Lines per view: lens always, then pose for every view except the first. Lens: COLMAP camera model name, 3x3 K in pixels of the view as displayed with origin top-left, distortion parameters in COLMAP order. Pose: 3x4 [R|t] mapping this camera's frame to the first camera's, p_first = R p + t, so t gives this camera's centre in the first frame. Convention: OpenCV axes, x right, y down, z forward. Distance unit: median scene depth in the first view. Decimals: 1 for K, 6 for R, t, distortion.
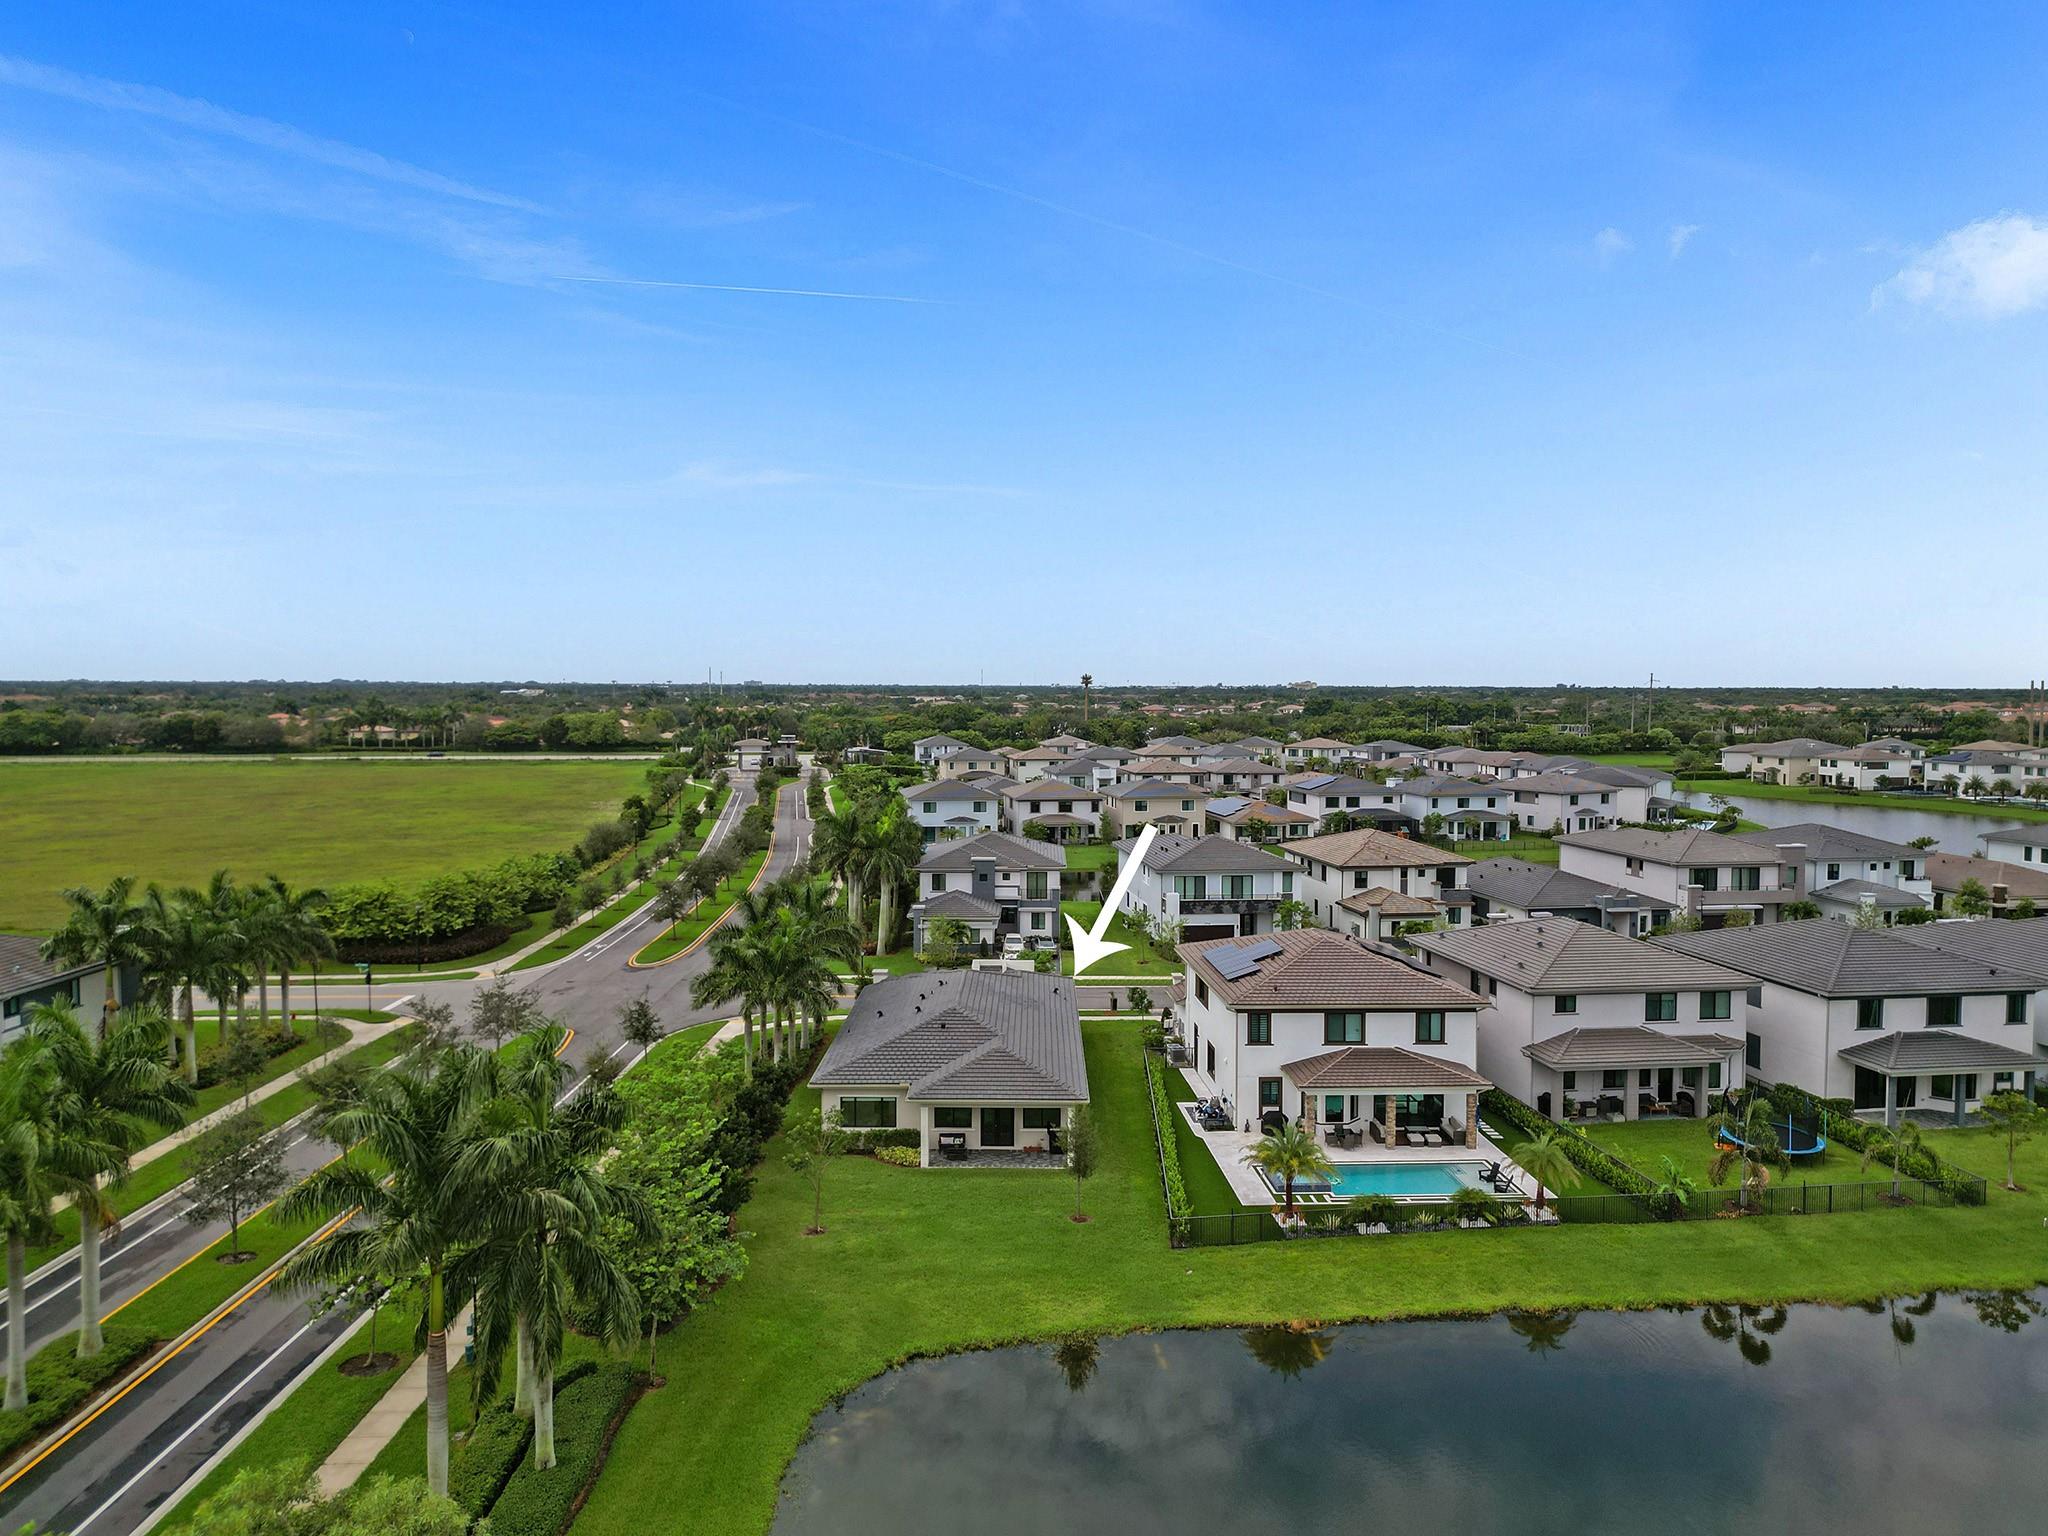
lens RADIAL K [[1407.4, 0, 1012.2], [0, 1407.4, 746.2], [0, 0, 1]] dist [0.037485, -0.029402]
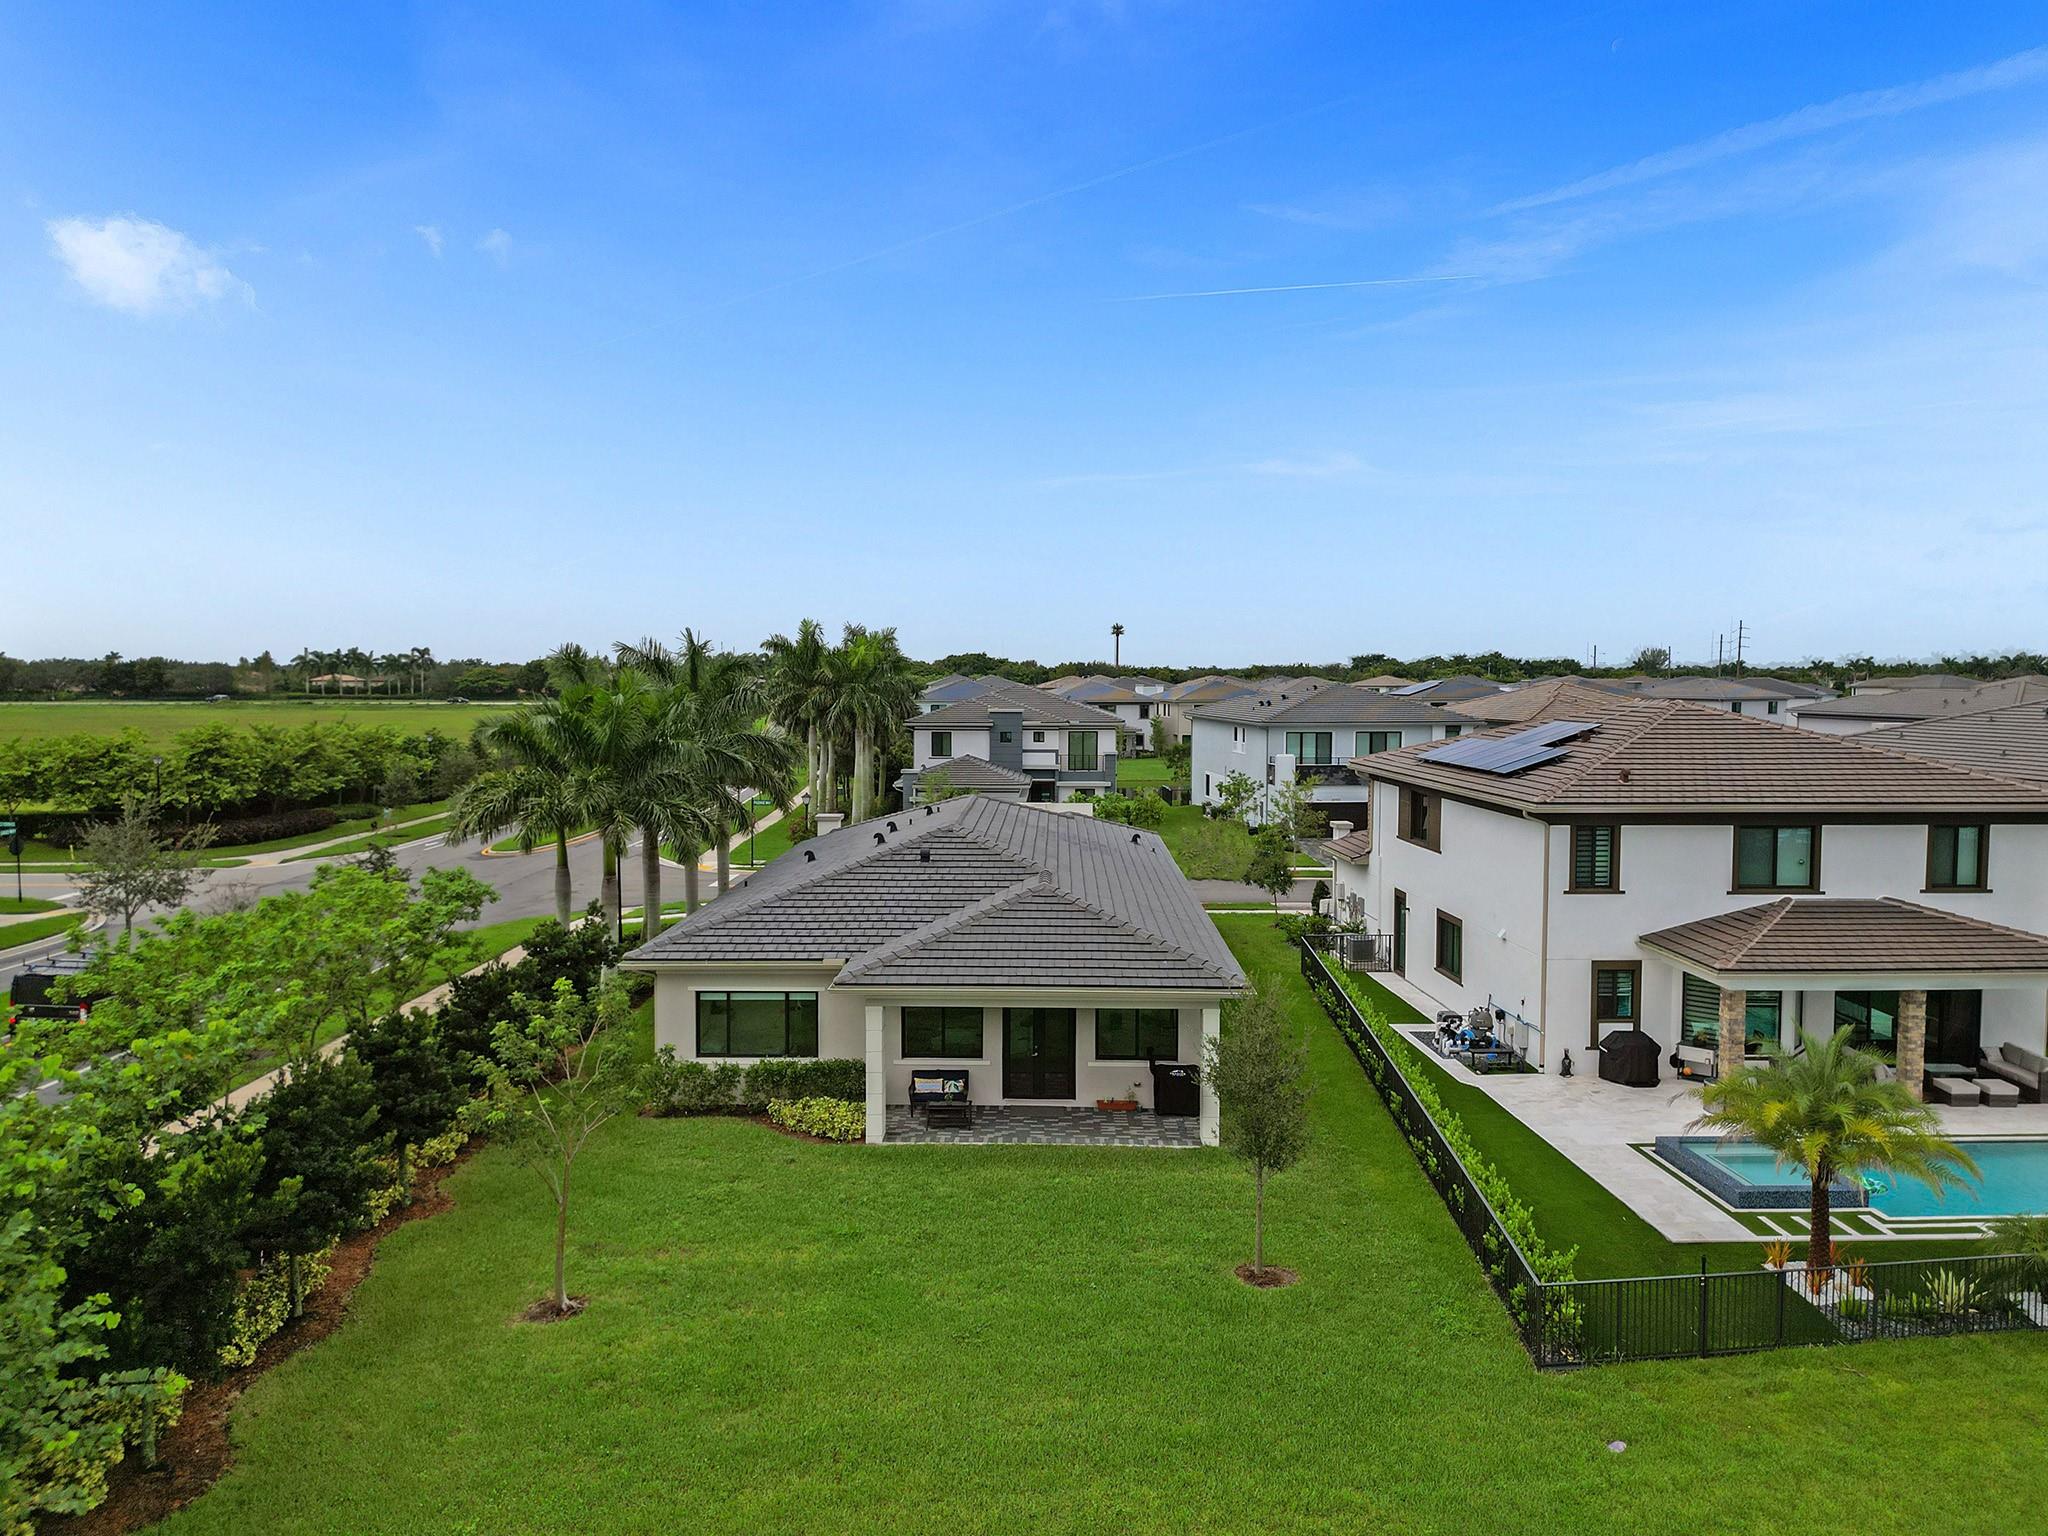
lens RADIAL K [[1407.4, 0, 1013.2], [0, 1407.4, 771.7], [0, 0, 1]] dist [0.037485, -0.029402]
pose [[0.999897, 0.000574, -0.014345, -0.011851], [-0.000256, 0.999753, 0.022215, 0.161112], [0.014354, -0.022209, 0.999650, 0.525816]]
